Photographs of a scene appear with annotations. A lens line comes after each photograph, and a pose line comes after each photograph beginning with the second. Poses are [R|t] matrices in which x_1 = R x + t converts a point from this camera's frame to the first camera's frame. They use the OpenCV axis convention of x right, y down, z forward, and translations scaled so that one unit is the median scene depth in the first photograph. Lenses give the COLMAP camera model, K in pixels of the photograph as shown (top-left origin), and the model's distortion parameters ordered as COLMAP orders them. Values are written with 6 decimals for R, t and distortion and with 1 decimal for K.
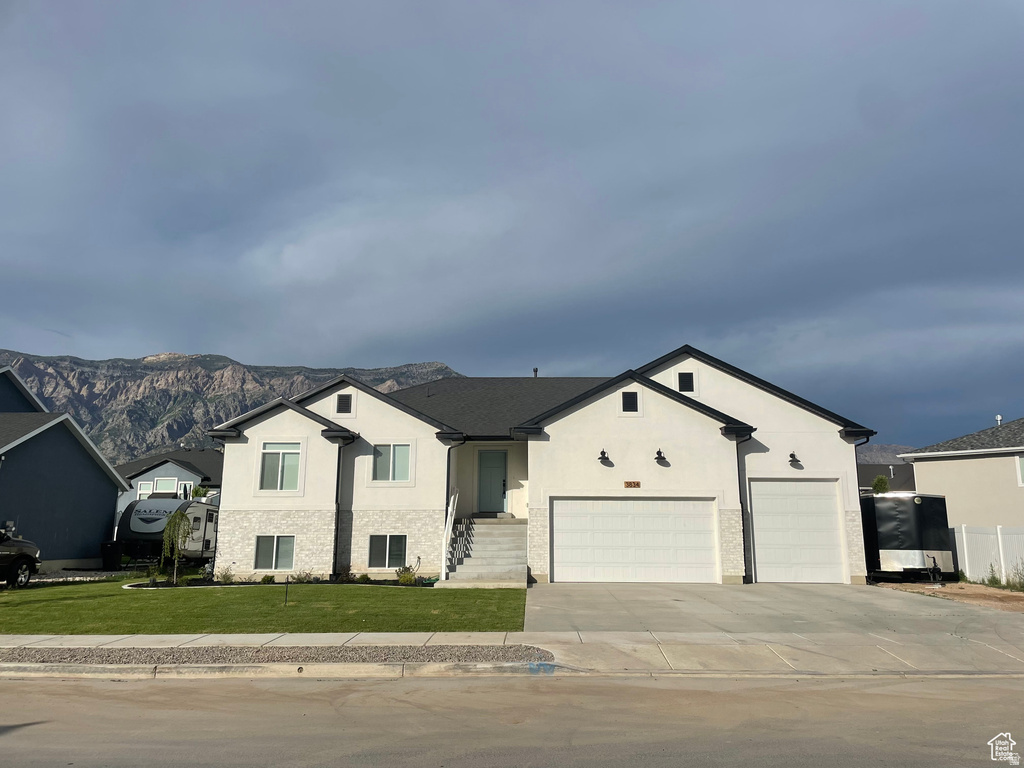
lens RADIAL K [[787.3, 0, 509.7], [0, 787.3, 376.5], [0, 0, 1]] dist [0.054492, -0.015781]
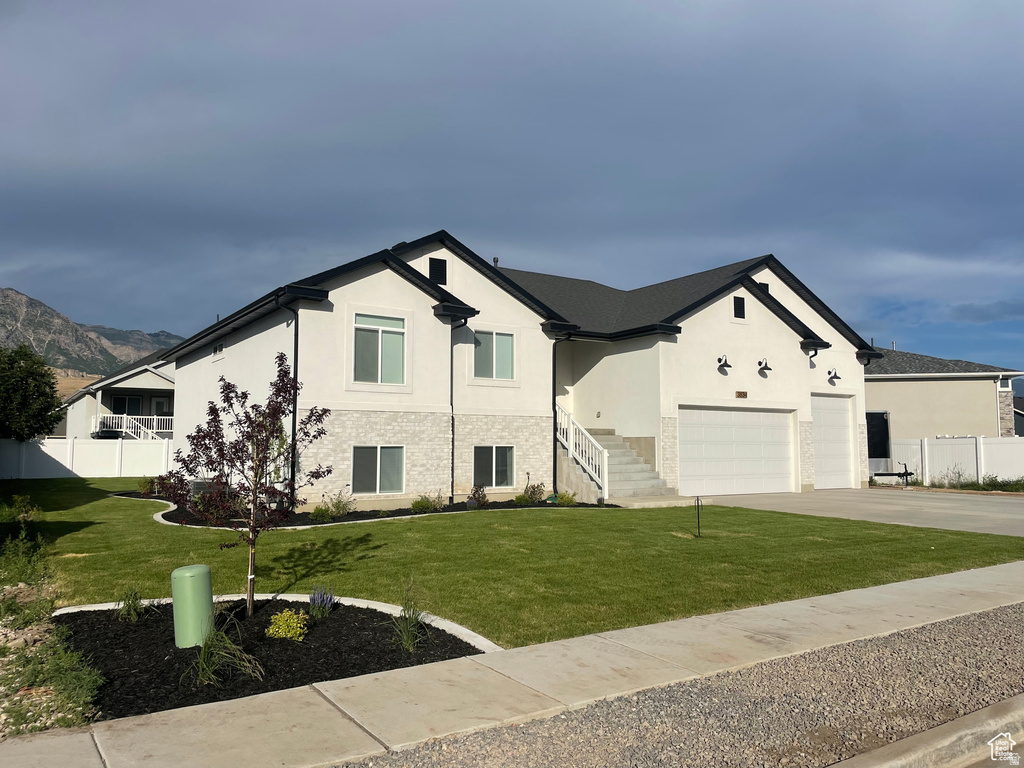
lens RADIAL K [[787.3, 0, 510.9], [0, 787.3, 391.3], [0, 0, 1]] dist [0.054492, -0.015781]
pose [[0.823768, 0.040679, 0.565466, -0.534267], [-0.109154, 0.990141, 0.087785, 0.069237], [-0.556320, -0.134038, 0.820087, 0.324721]]
